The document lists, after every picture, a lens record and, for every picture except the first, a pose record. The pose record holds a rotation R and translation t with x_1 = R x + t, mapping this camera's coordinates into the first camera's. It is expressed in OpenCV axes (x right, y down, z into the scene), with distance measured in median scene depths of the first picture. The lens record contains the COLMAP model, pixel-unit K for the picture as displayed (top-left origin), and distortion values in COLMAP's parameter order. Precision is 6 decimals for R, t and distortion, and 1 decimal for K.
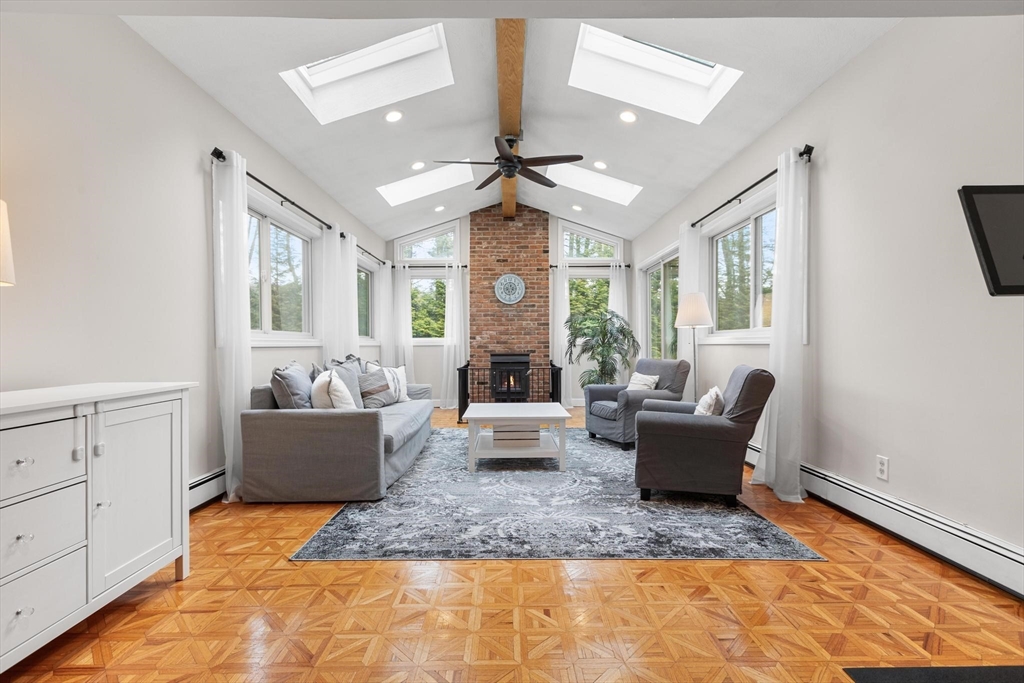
lens RADIAL K [[466.2, 0, 512.3], [0, 466.2, 344.2], [0, 0, 1]] dist [0.000994, 0.000000]
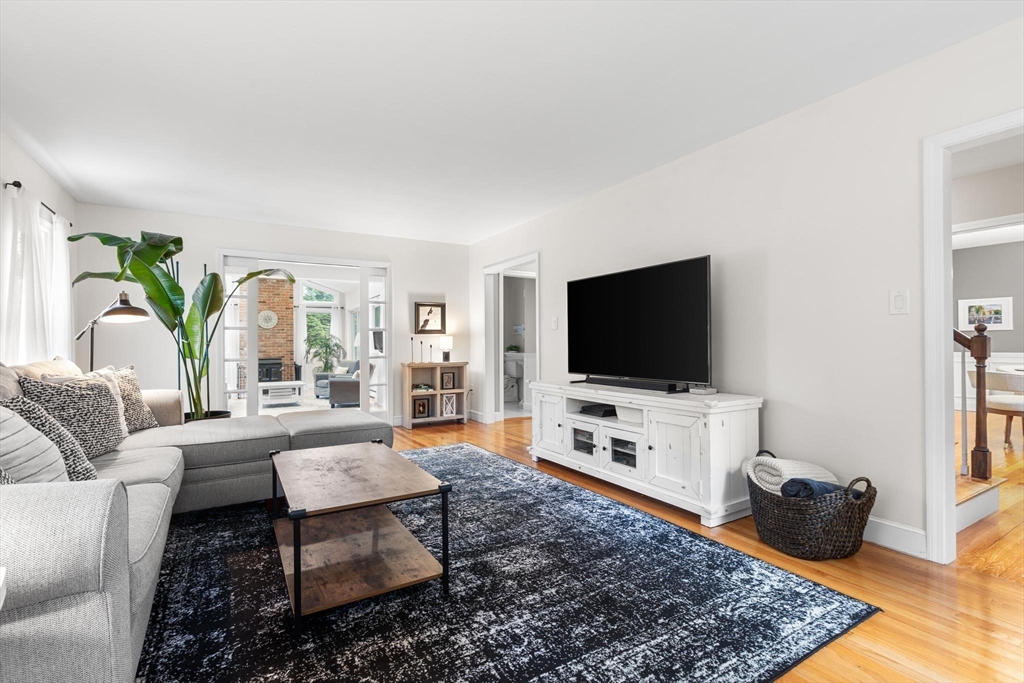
lens RADIAL K [[466.2, 0, 512.2], [0, 466.2, 341.2], [0, 0, 1]] dist [0.000994, 0.000000]
pose [[0.864319, -0.000939, 0.502943, -0.095421], [0.006057, 0.999945, -0.008541, -0.023522], [-0.502908, 0.010428, 0.864277, -0.953767]]
